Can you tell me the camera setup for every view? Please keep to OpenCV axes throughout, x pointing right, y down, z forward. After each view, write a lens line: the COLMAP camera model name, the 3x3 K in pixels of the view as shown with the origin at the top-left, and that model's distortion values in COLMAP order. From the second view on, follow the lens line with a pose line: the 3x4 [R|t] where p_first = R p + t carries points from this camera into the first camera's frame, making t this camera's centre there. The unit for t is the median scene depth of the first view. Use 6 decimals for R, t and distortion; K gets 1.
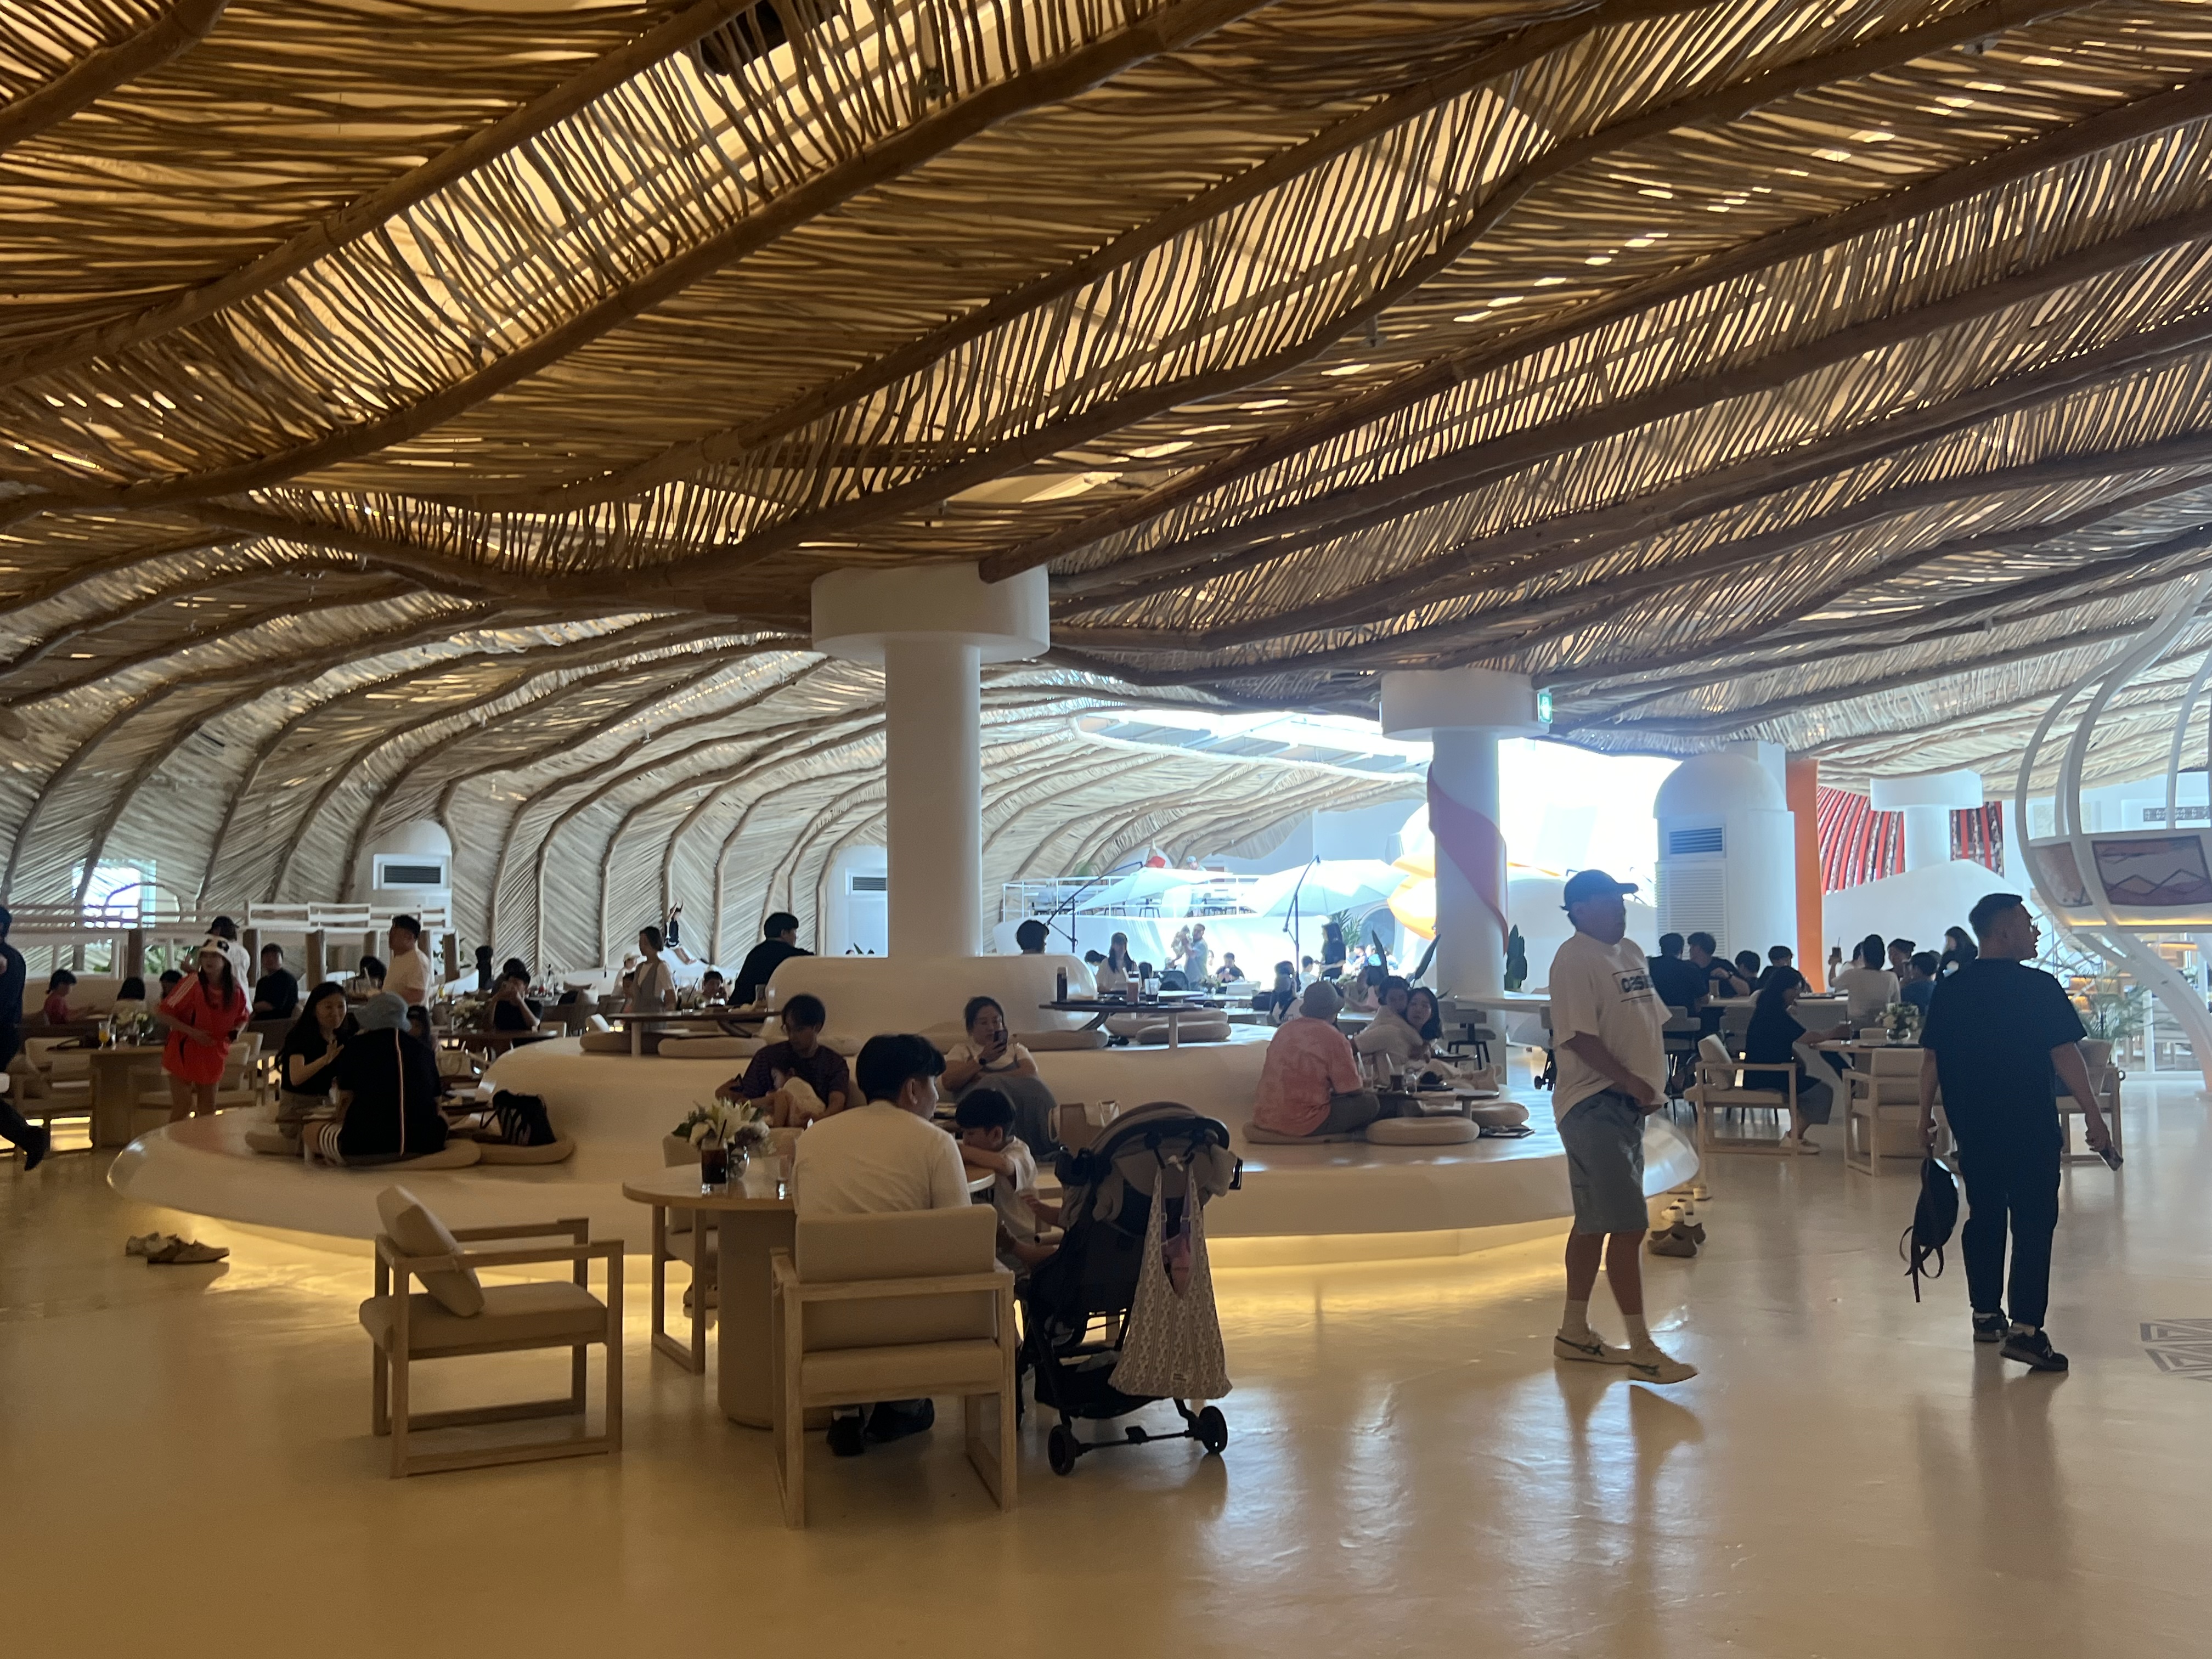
lens RADIAL K [[1936.0, 0, 1094.3], [0, 1936.0, 824.1], [0, 0, 1]] dist [0.047587, -0.068920]
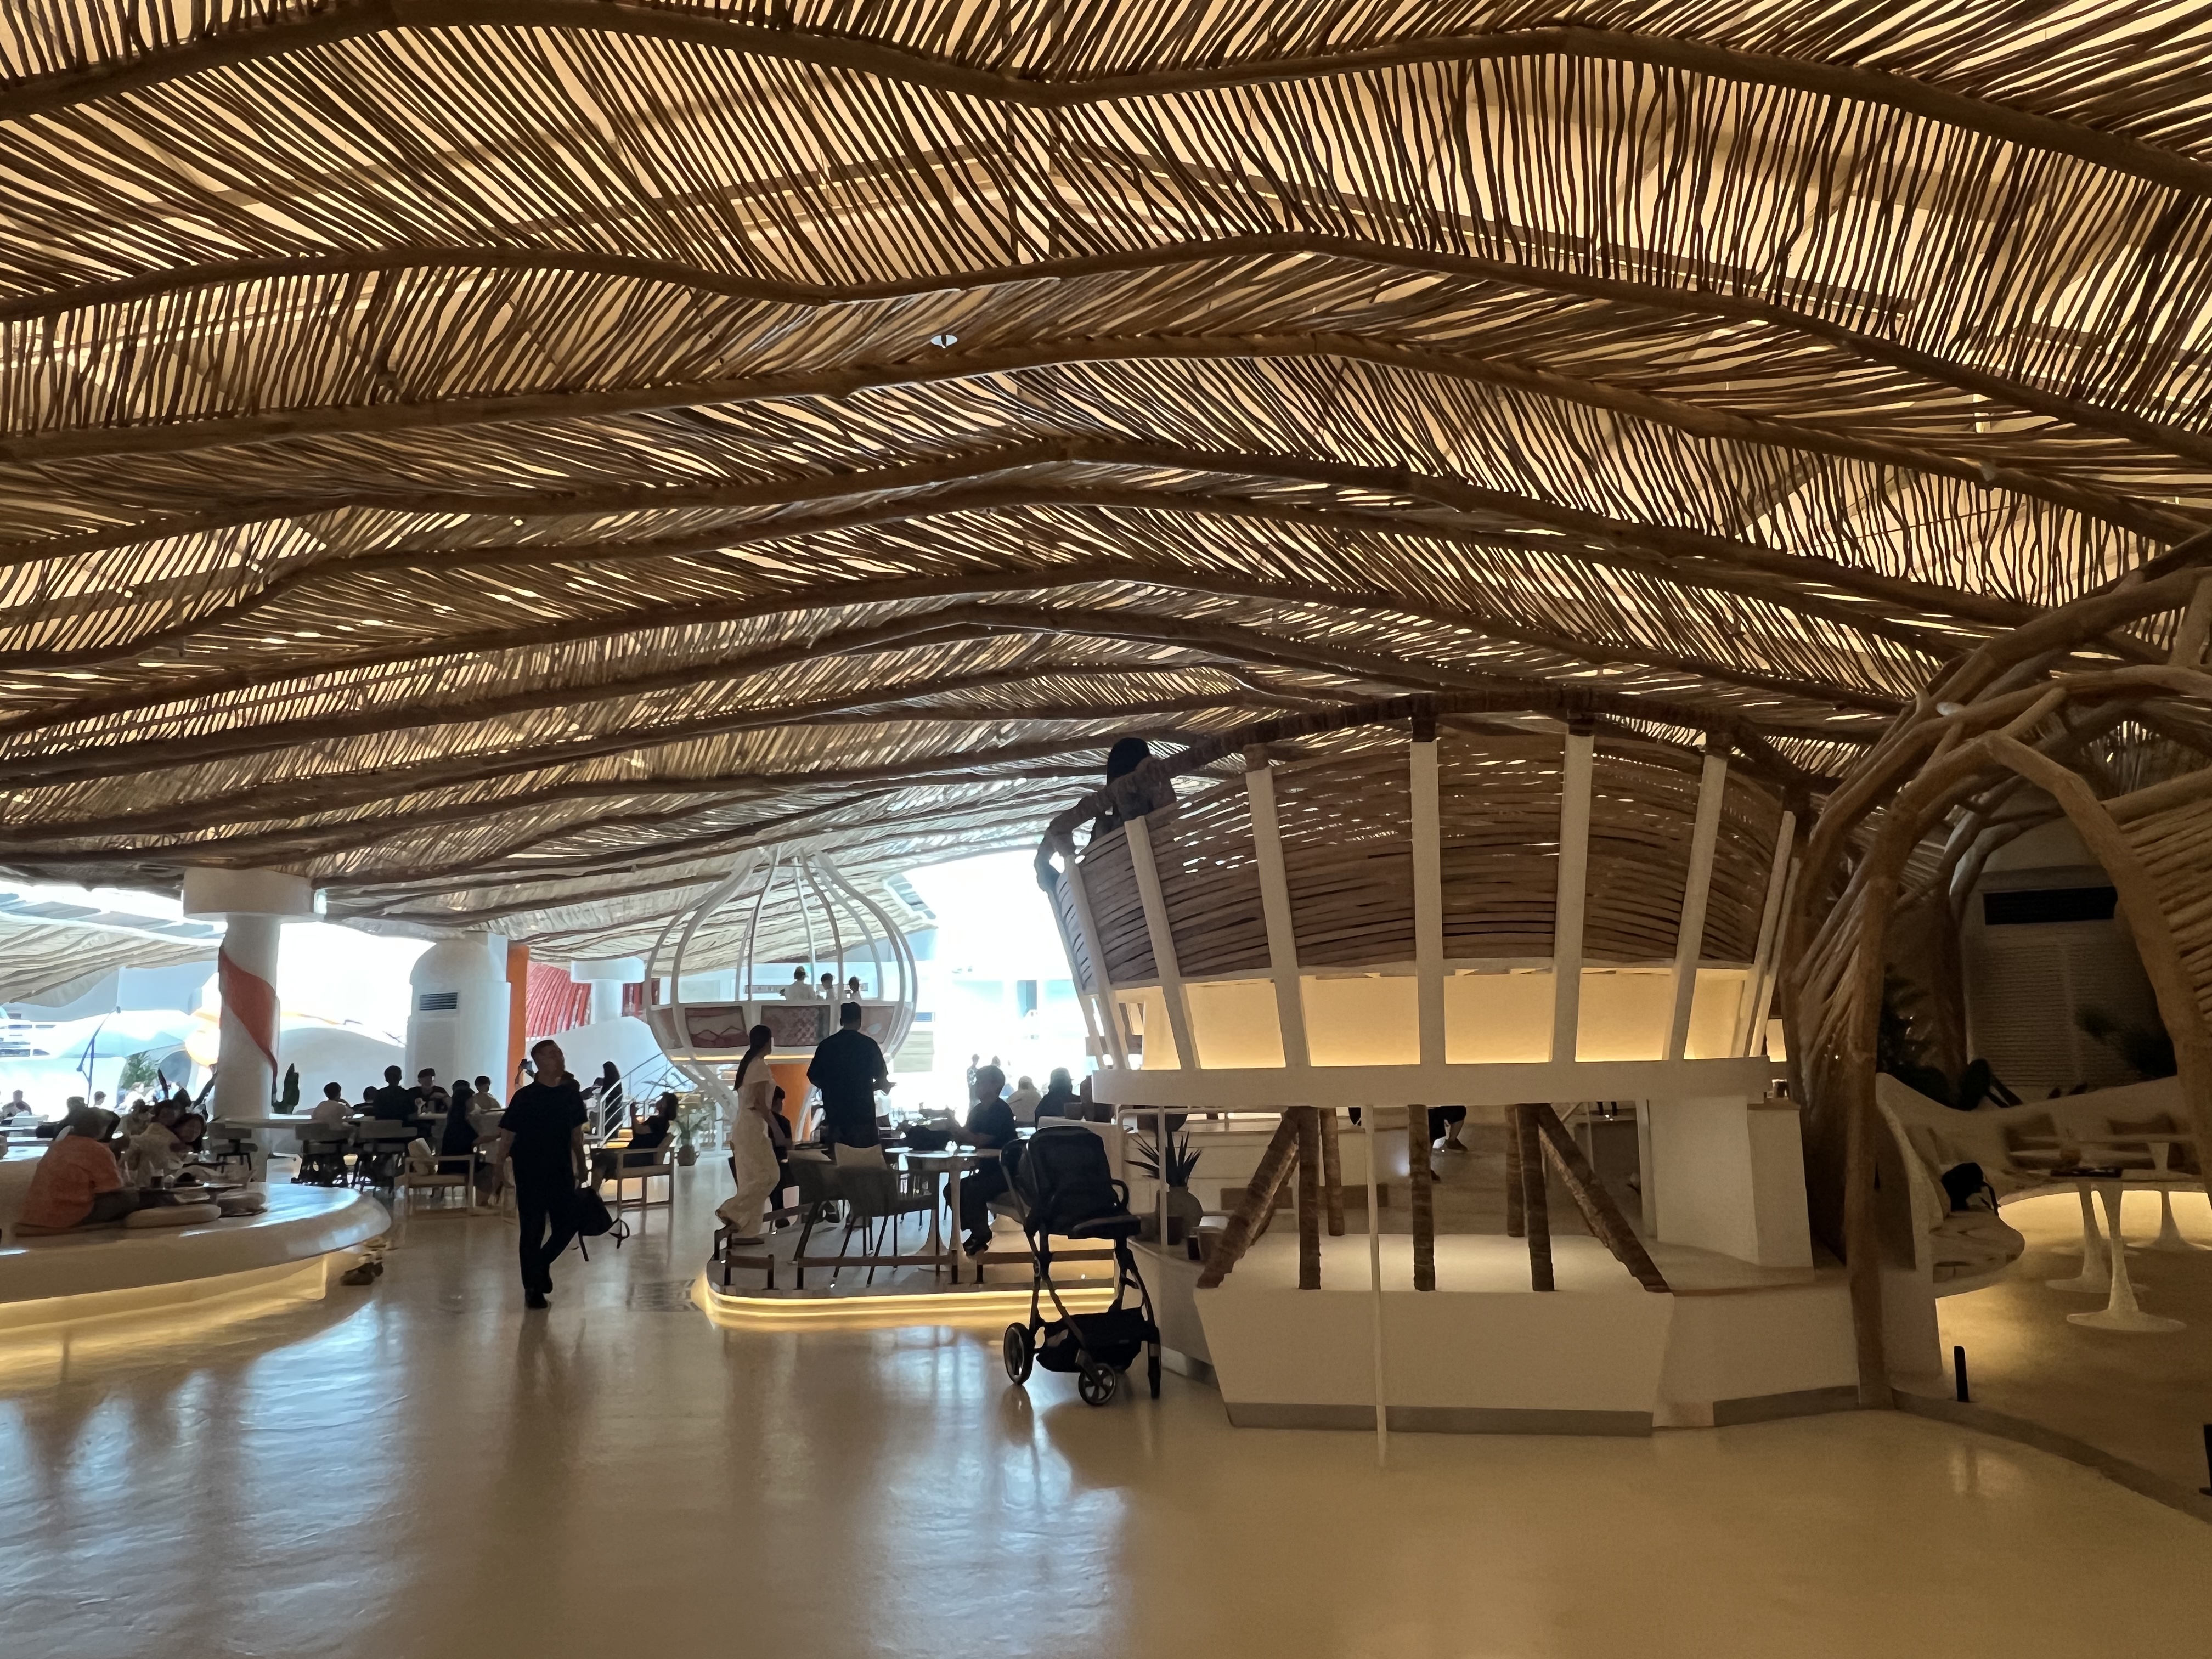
lens RADIAL K [[1421.1, 0, 1097.0], [0, 1421.1, 845.1], [0, 0, 1]] dist [-0.009655, 0.003122]
pose [[0.756717, 0.090204, 0.647489, -0.005415], [-0.025440, 0.993748, -0.108711, -0.006610], [-0.653247, 0.065791, 0.754281, -0.132828]]
